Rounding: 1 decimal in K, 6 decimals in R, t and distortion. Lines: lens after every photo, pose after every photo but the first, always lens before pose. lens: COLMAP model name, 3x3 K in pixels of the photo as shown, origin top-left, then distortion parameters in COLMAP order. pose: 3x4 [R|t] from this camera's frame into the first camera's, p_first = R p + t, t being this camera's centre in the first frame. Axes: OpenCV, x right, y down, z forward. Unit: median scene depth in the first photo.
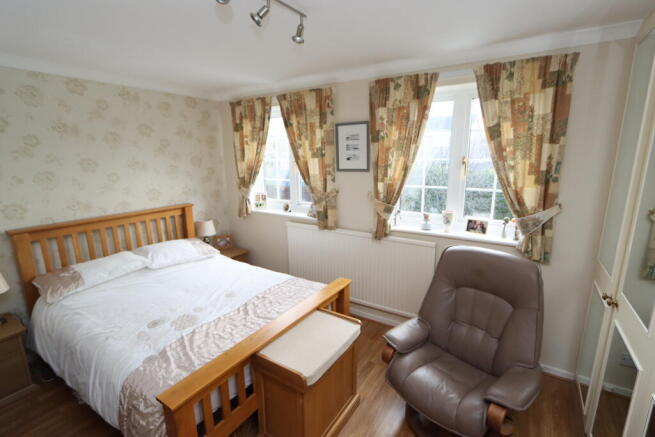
lens RADIAL K [[303.4, 0, 325.7], [0, 303.4, 220.4], [0, 0, 1]] dist [-0.002495, -0.000250]
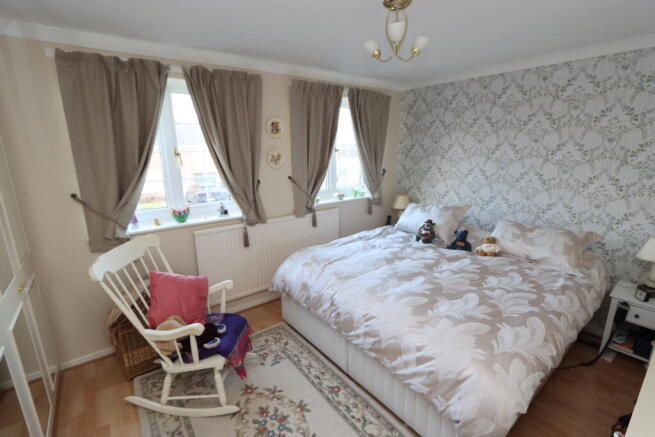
lens RADIAL K [[303.4, 0, 323.8], [0, 303.4, 217.8], [0, 0, 1]] dist [-0.002495, -0.000250]
pose [[0.328624, -0.224372, 0.917422, -0.844968], [0.214157, 0.963772, 0.158996, -0.091964], [-0.919860, 0.144222, 0.364770, 0.468499]]
